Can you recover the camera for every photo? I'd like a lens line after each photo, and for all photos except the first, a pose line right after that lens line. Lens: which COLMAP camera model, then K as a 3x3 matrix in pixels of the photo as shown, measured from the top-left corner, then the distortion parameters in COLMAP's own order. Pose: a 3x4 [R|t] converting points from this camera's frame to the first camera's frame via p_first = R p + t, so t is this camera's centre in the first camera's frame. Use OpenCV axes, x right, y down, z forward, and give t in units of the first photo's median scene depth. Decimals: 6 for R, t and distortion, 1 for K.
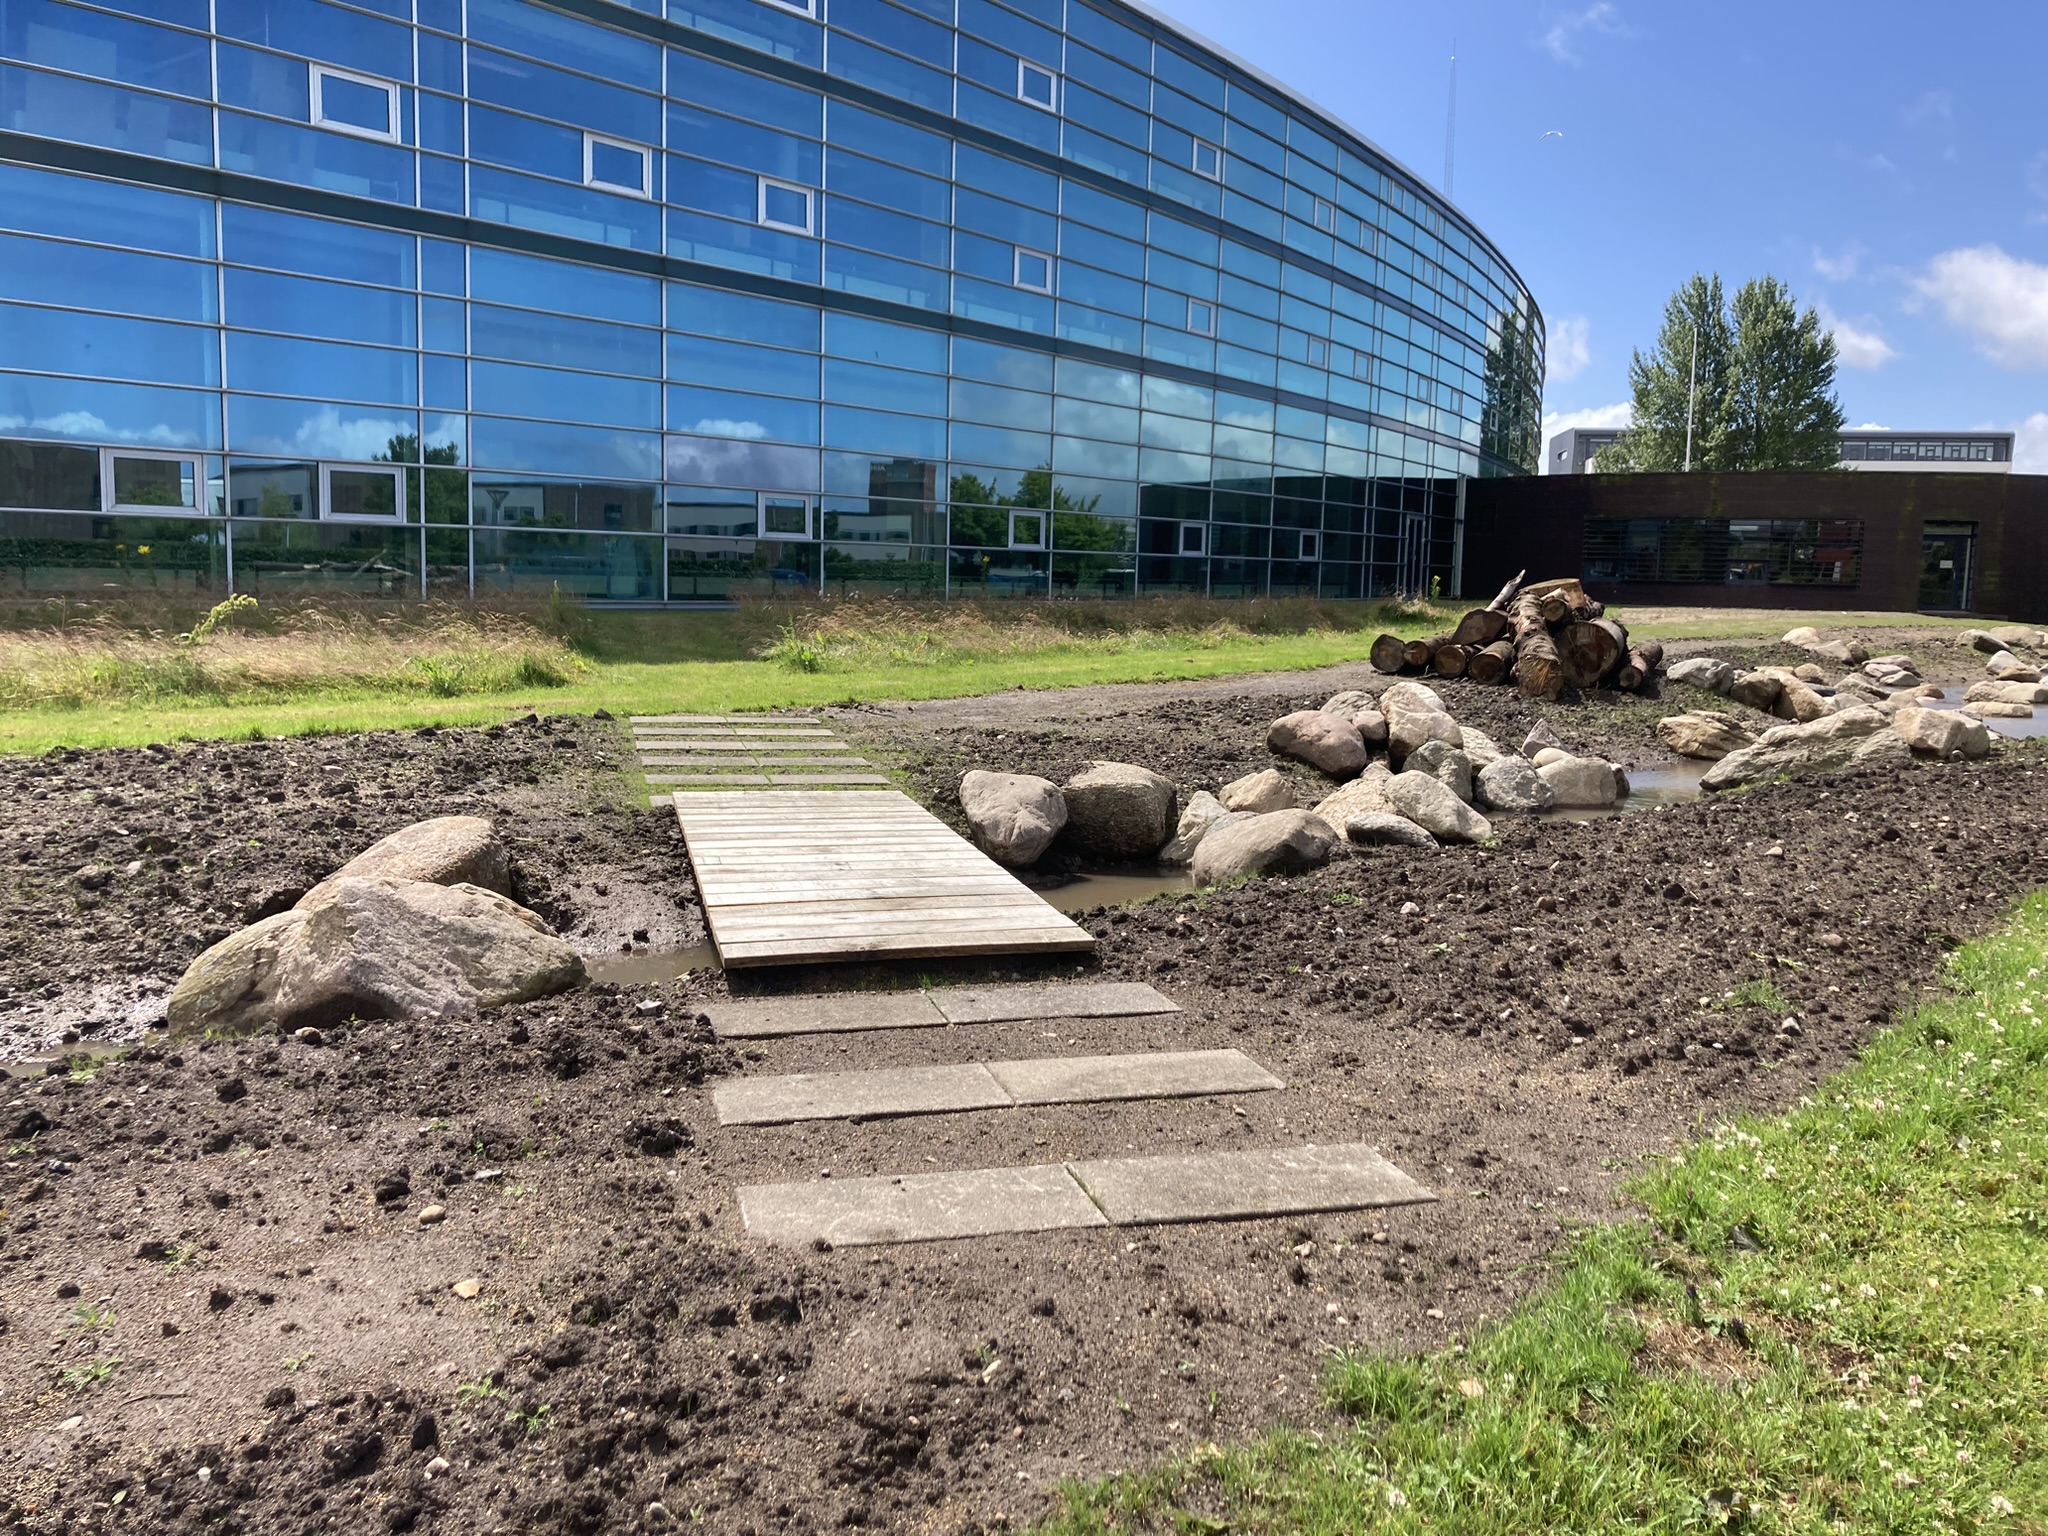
lens RADIAL K [[1746.6, 0, 1022.6], [0, 1746.6, 741.5], [0, 0, 1]] dist [0.111264, -0.235083]
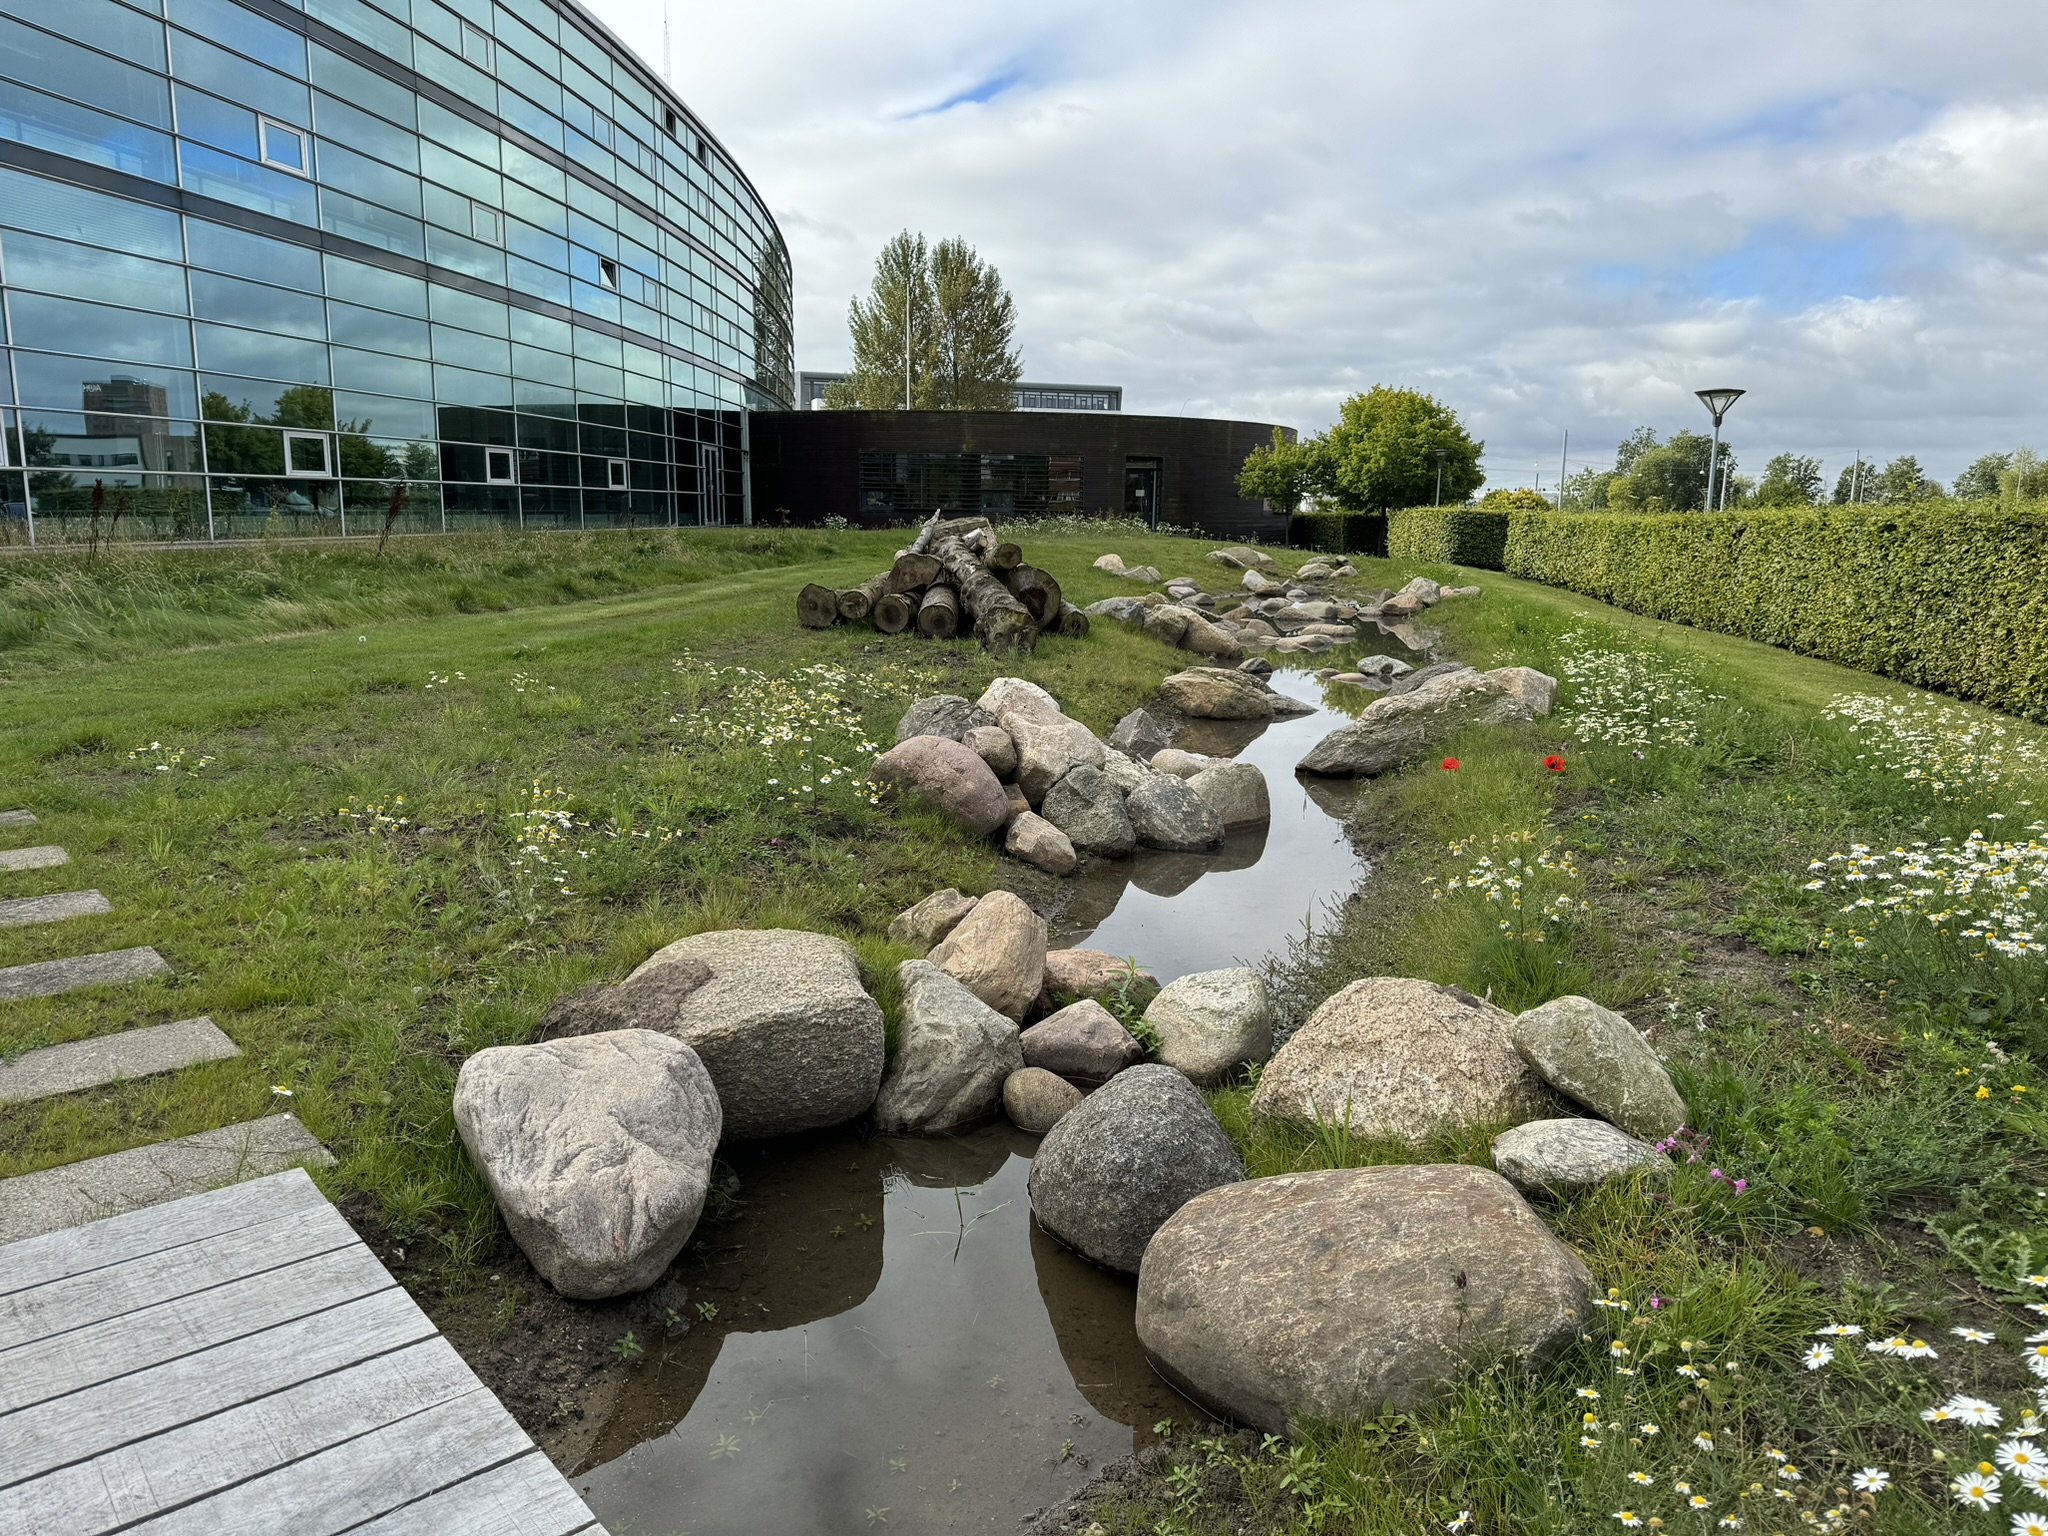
lens RADIAL K [[1447.3, 0, 1024.0], [0, 1447.3, 768.0], [0, 0, 1]] dist [0.144504, -0.220498]
pose [[0.892663, -0.089273, 0.441796, -0.015946], [0.050059, 0.993761, 0.099663, -0.019940], [-0.447937, -0.066850, 0.891562, 0.162000]]
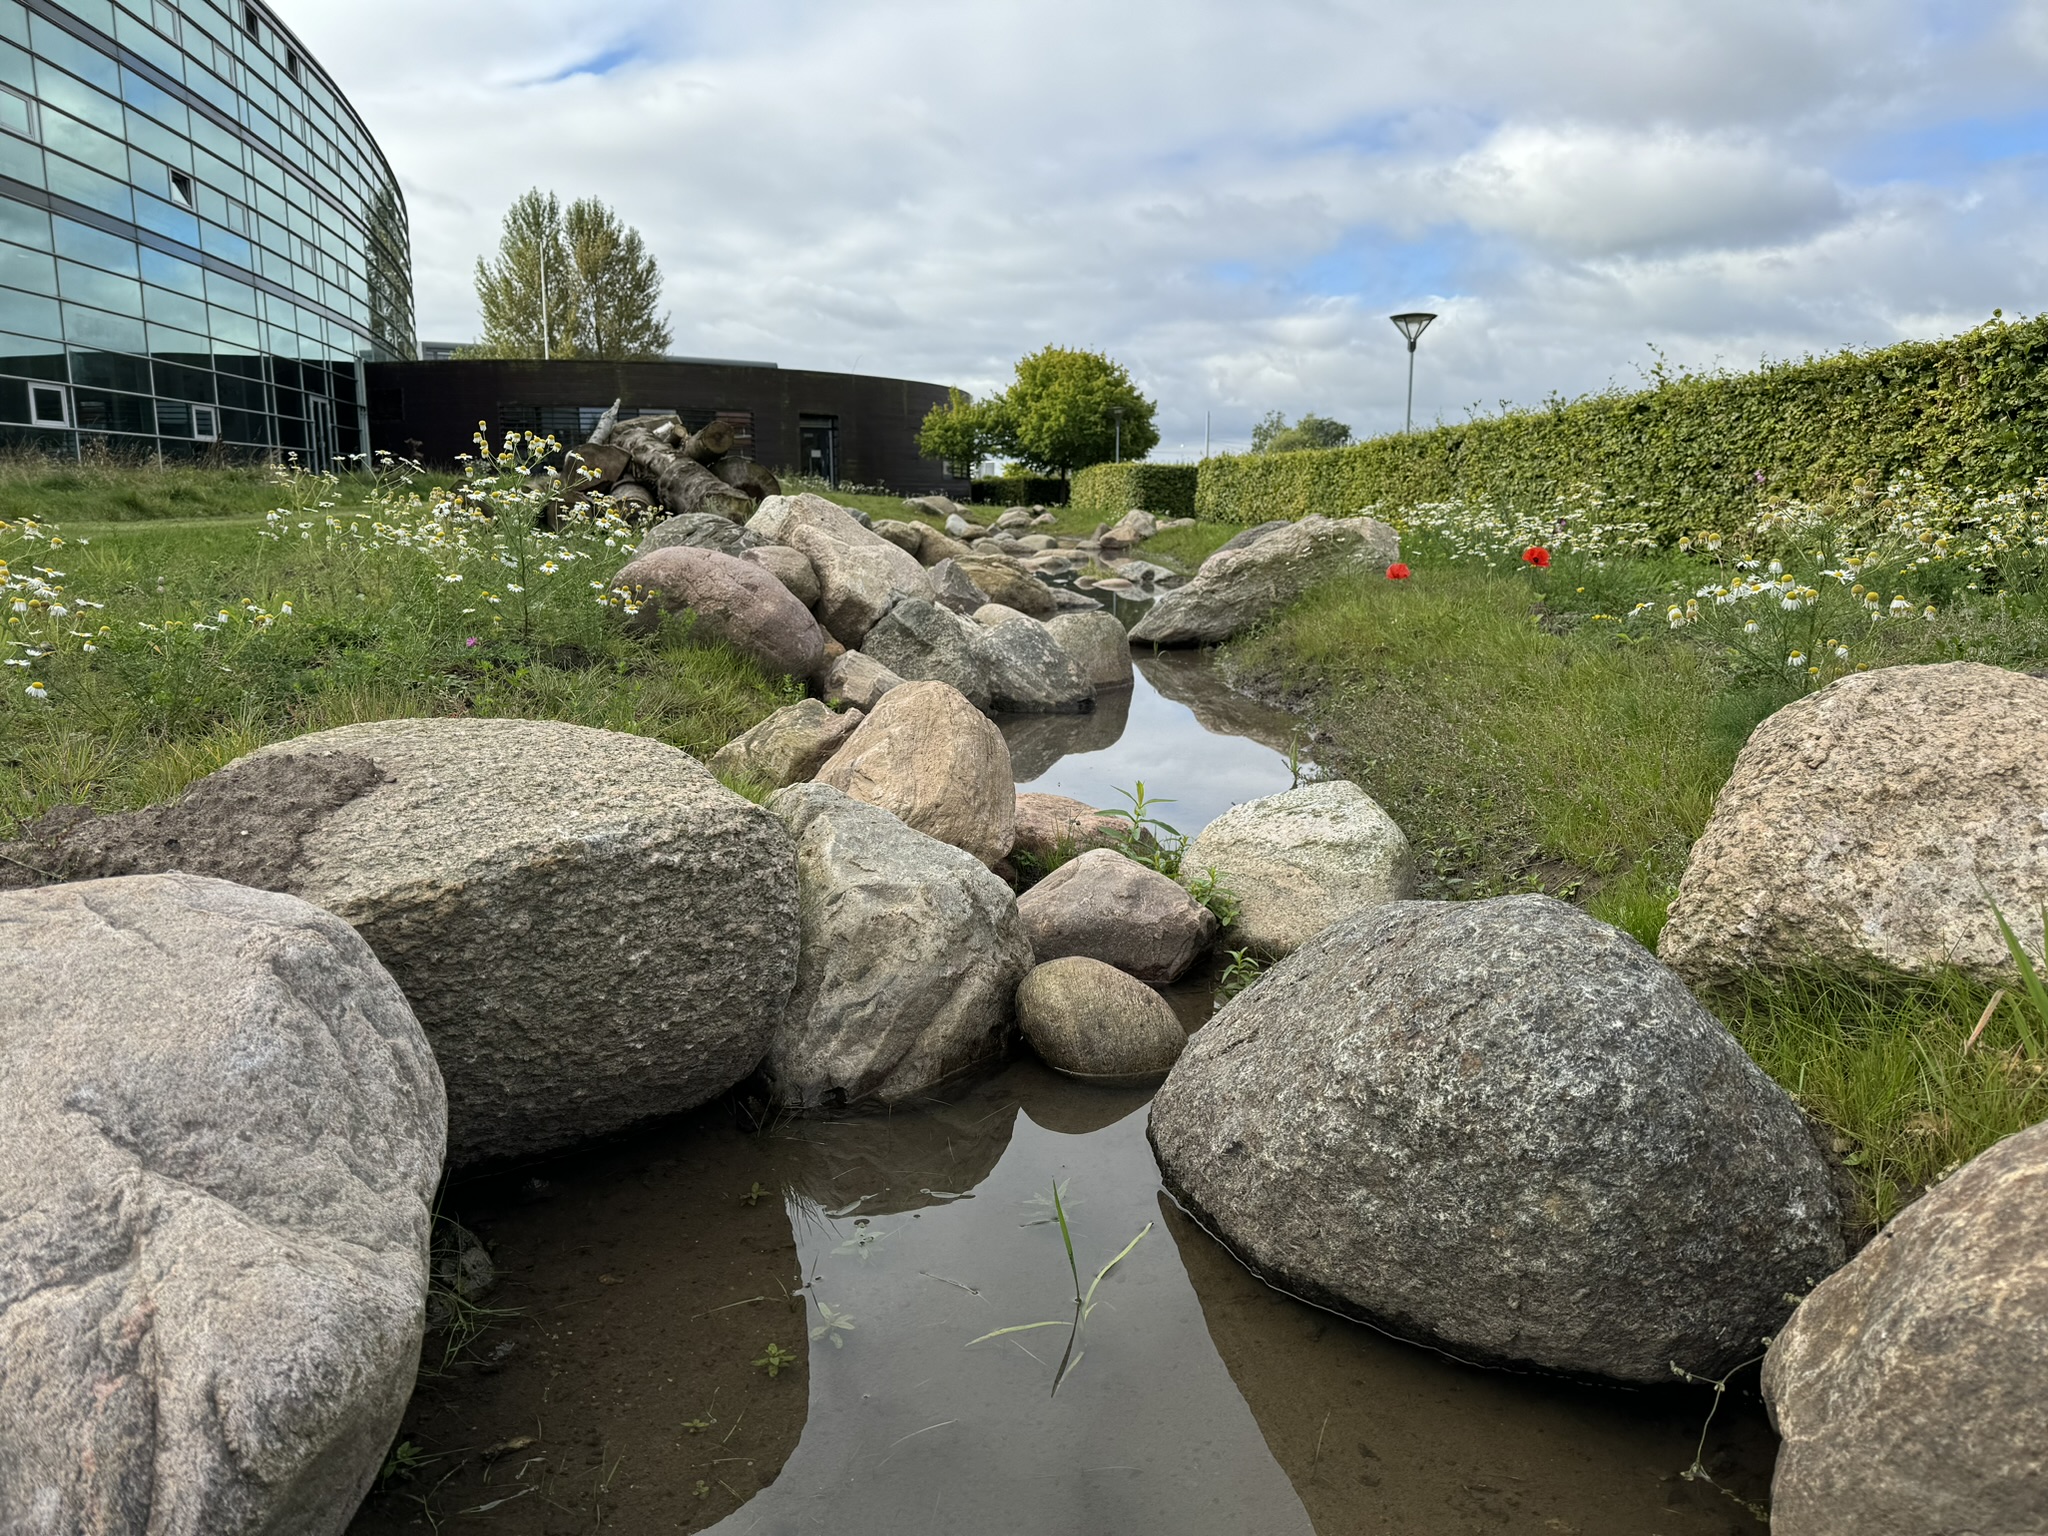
lens RADIAL K [[1446.4, 0, 1024.0], [0, 1446.4, 768.0], [0, 0, 1]] dist [0.084892, -0.107899]
pose [[0.765730, -0.137717, 0.628245, -0.003707], [0.079537, 0.989585, 0.119984, 0.000286], [-0.638225, -0.041907, 0.768708, 0.219015]]
